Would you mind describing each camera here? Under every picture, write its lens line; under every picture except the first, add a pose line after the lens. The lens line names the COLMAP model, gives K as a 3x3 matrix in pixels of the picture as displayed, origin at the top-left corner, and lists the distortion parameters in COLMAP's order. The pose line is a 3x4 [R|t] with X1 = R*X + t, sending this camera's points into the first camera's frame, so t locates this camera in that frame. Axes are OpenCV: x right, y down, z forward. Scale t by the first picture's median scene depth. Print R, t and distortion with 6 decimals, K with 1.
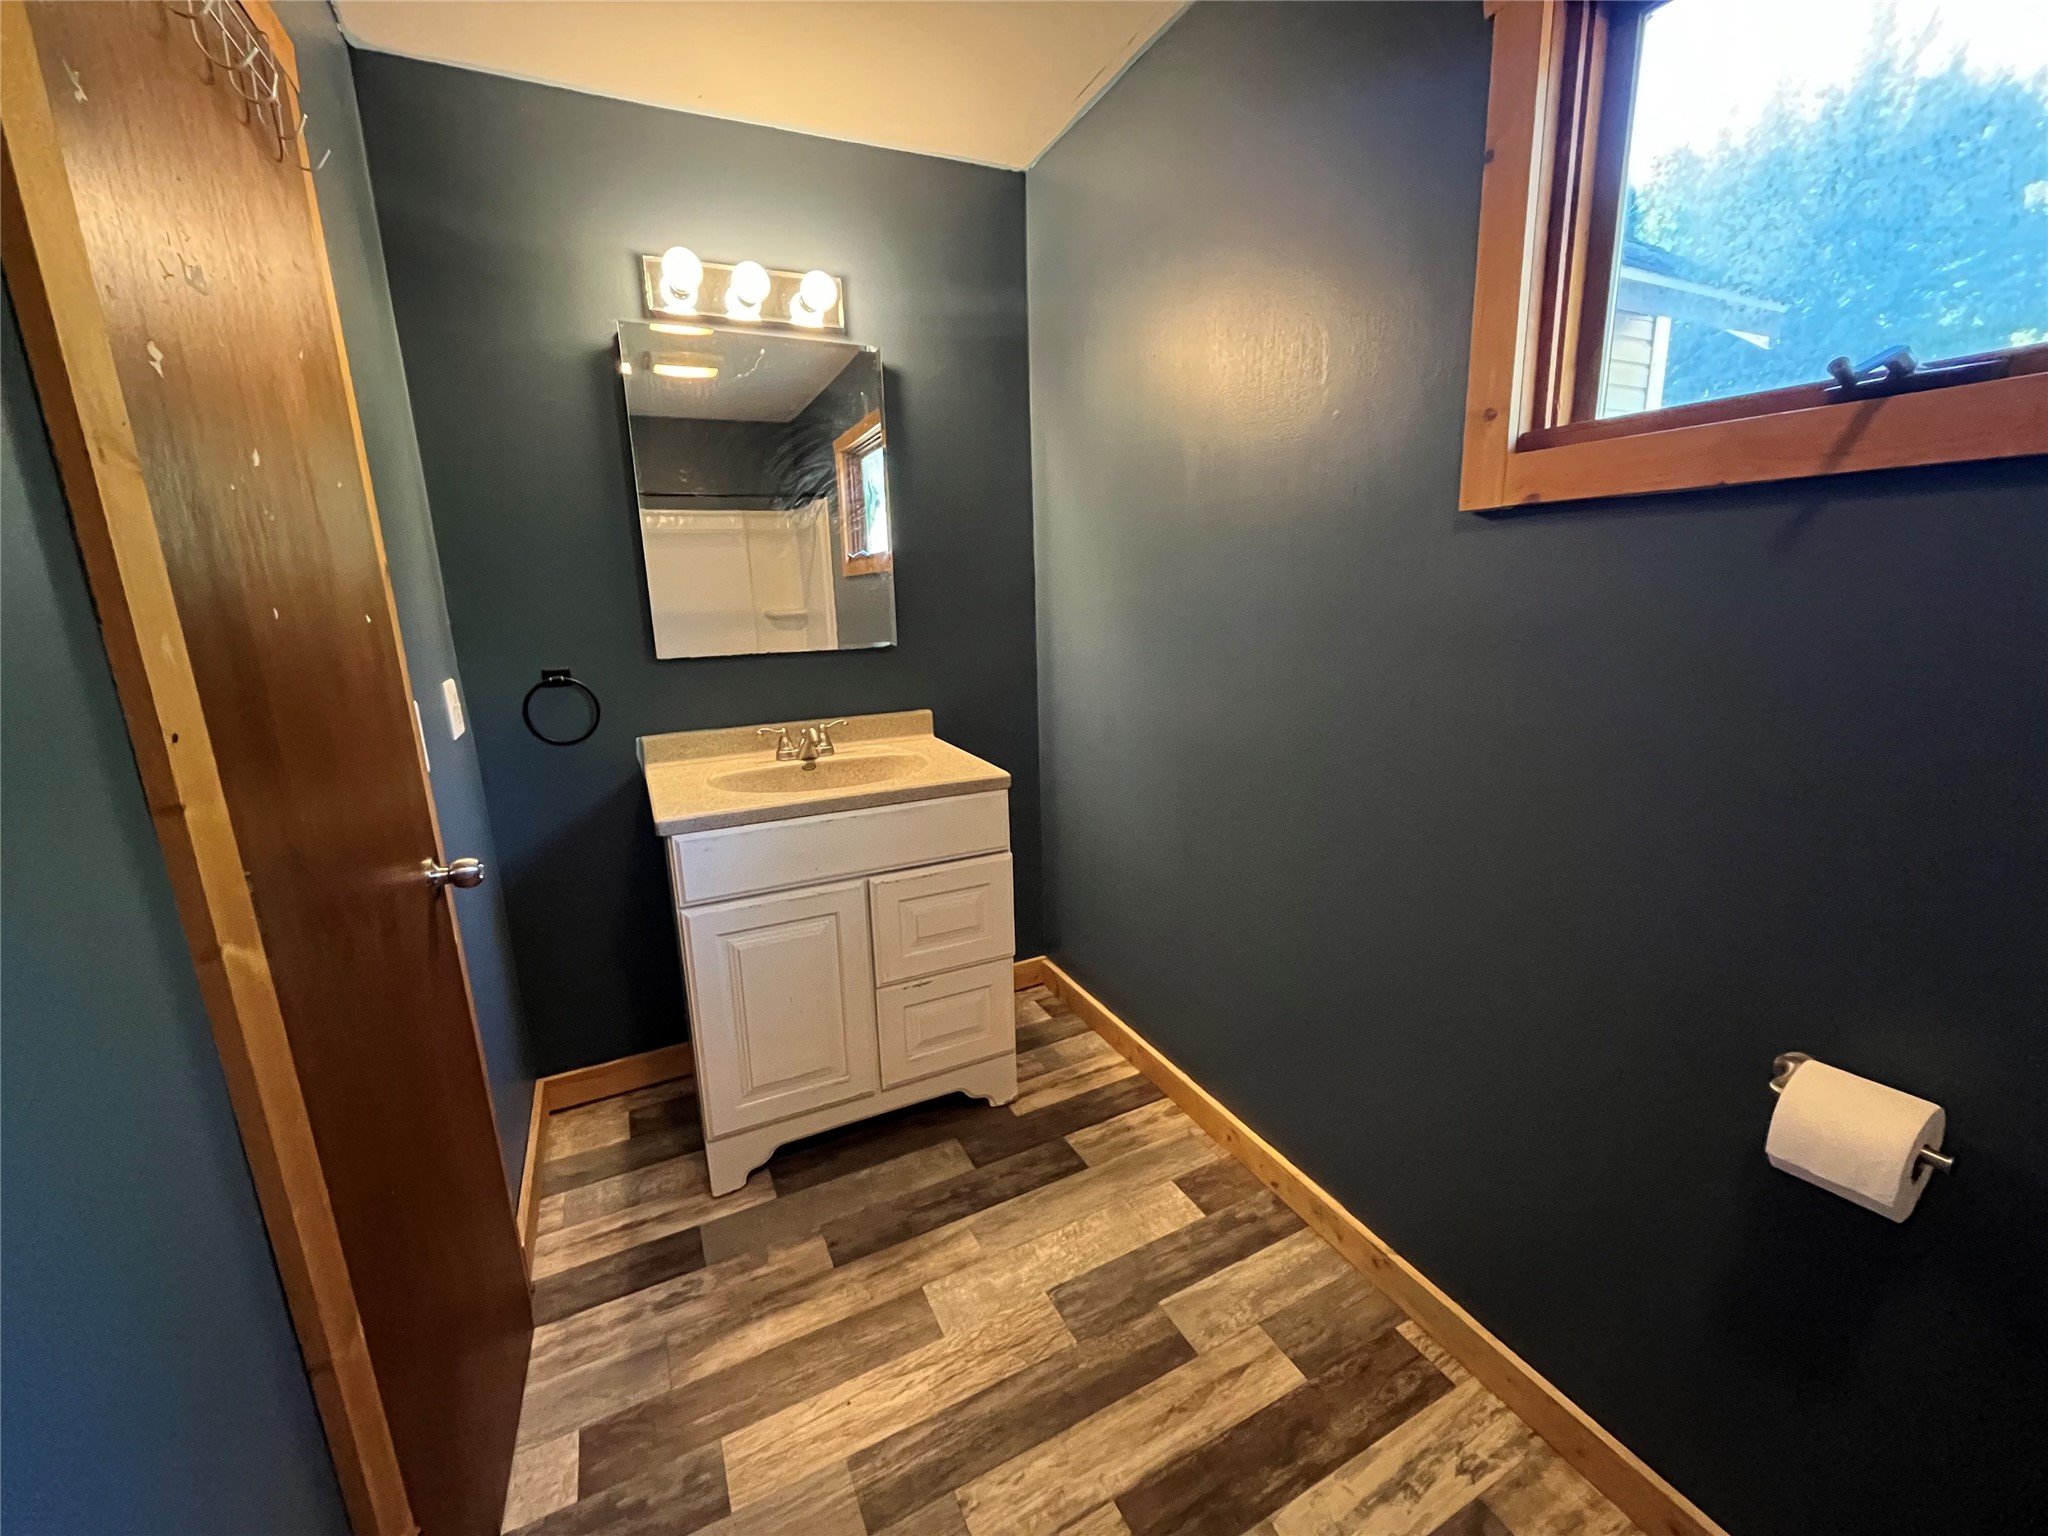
lens RADIAL K [[831.3, 0, 1019.9], [0, 831.3, 769.3], [0, 0, 1]] dist [0.001792, 0.000190]
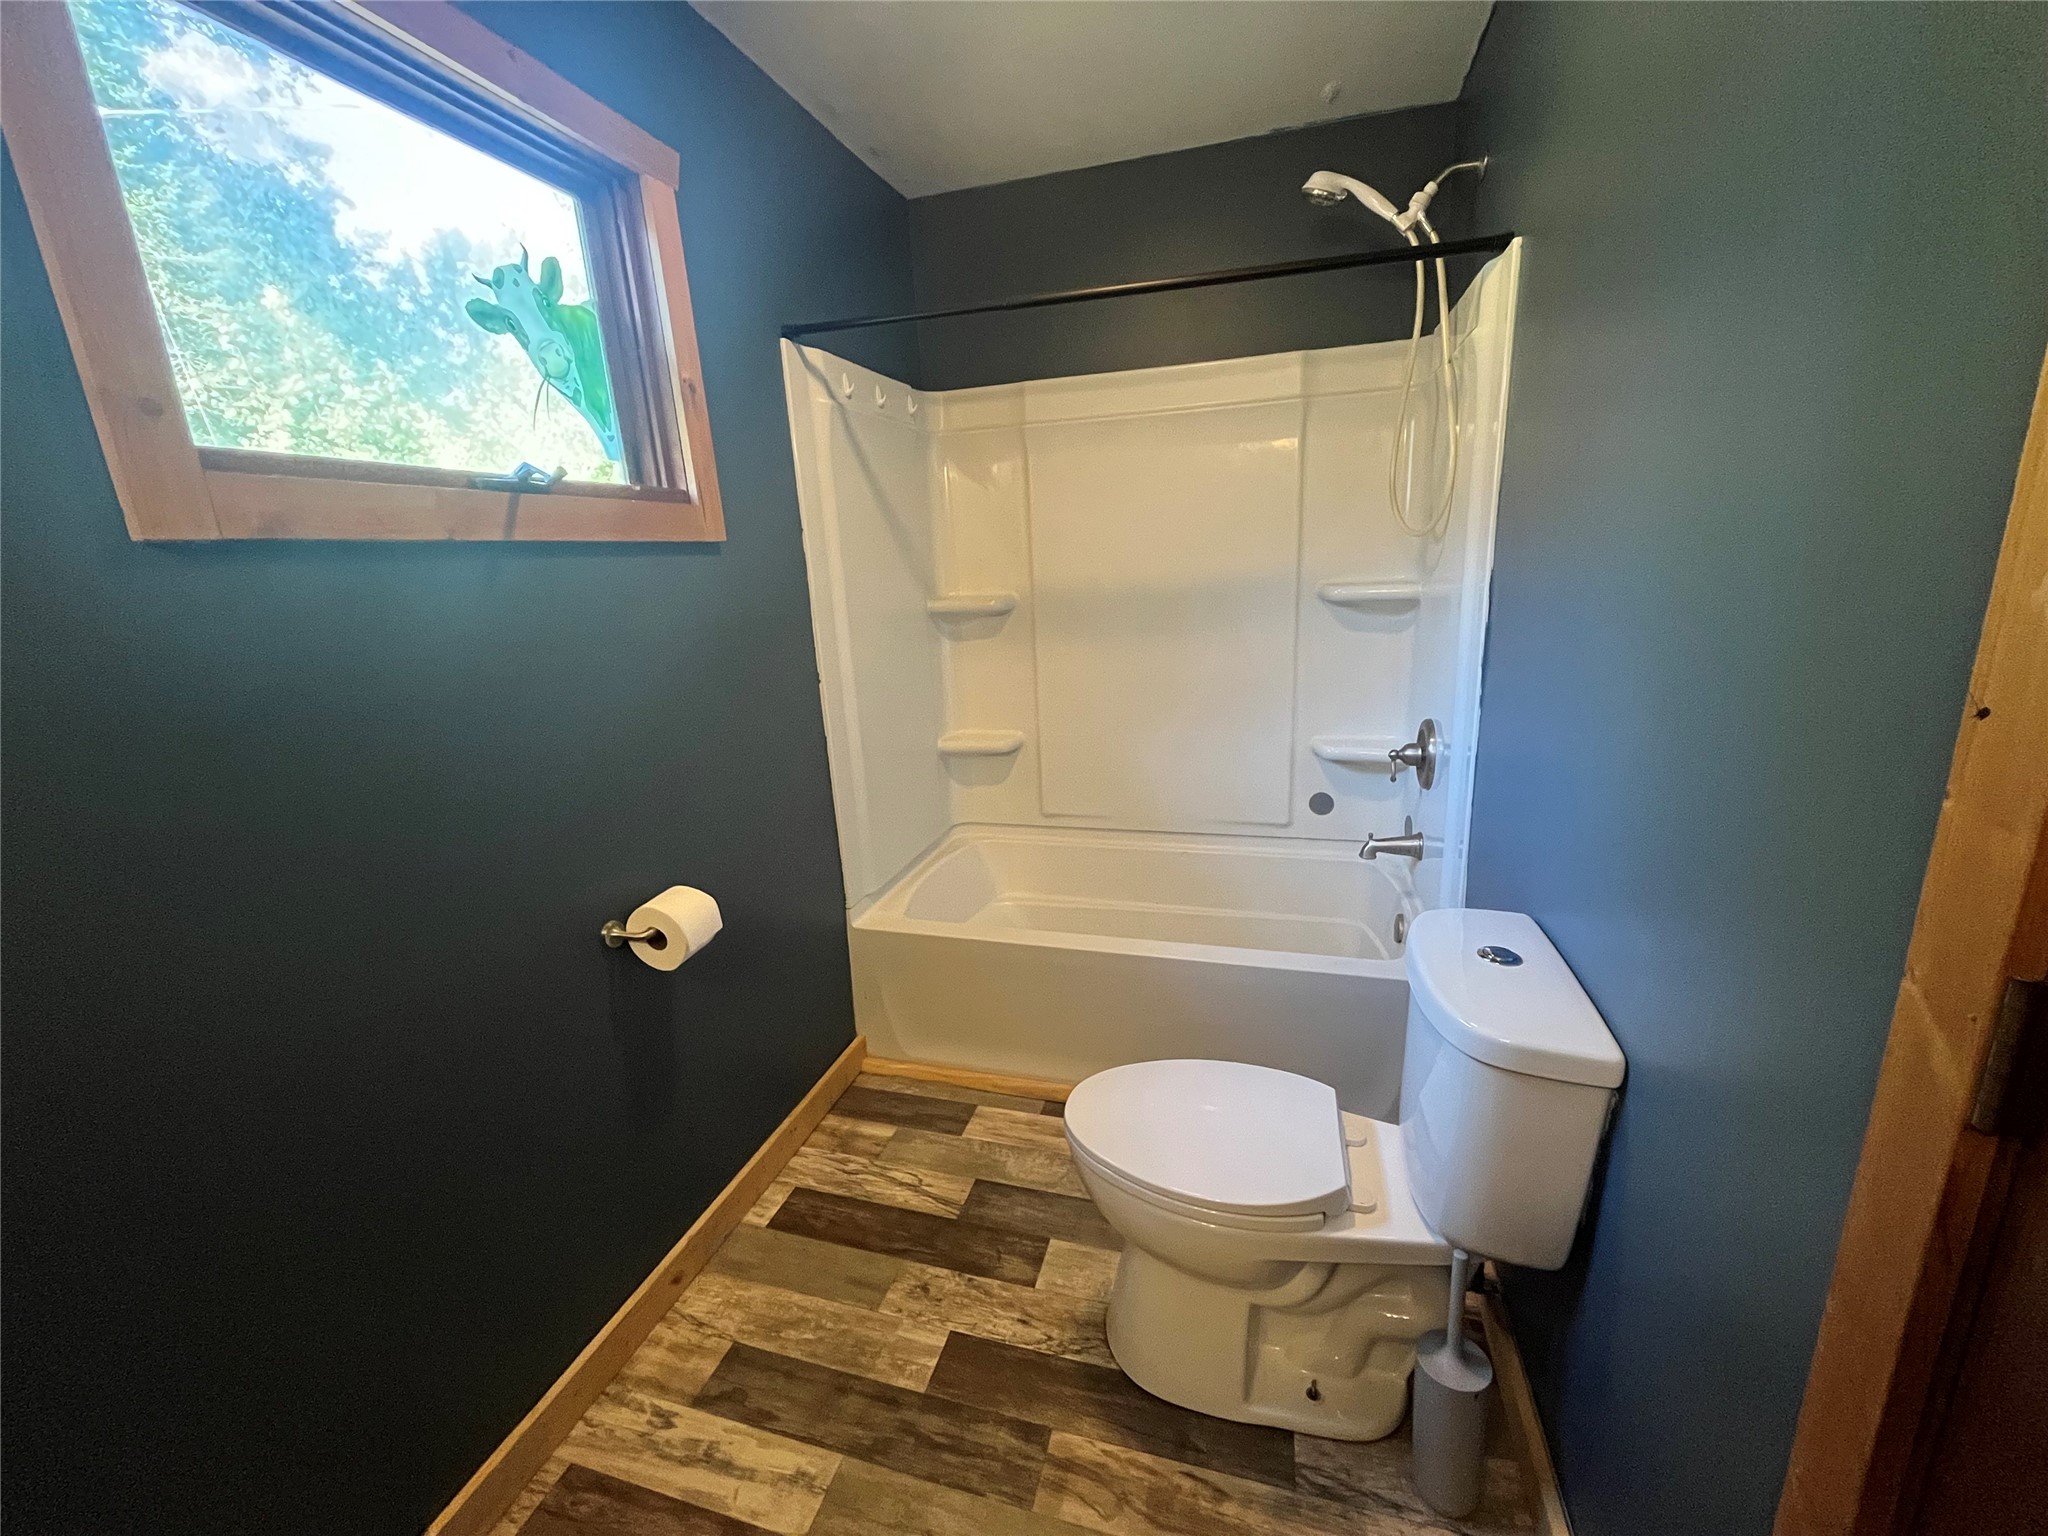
lens RADIAL K [[831.3, 0, 1017.9], [0, 831.3, 769.3], [0, 0, 1]] dist [0.001792, 0.000190]
pose [[-0.726625, -0.101156, 0.679547, -0.459185], [0.225037, 0.899495, 0.374524, -0.235971], [-0.649134, 0.425061, -0.630831, 1.042608]]
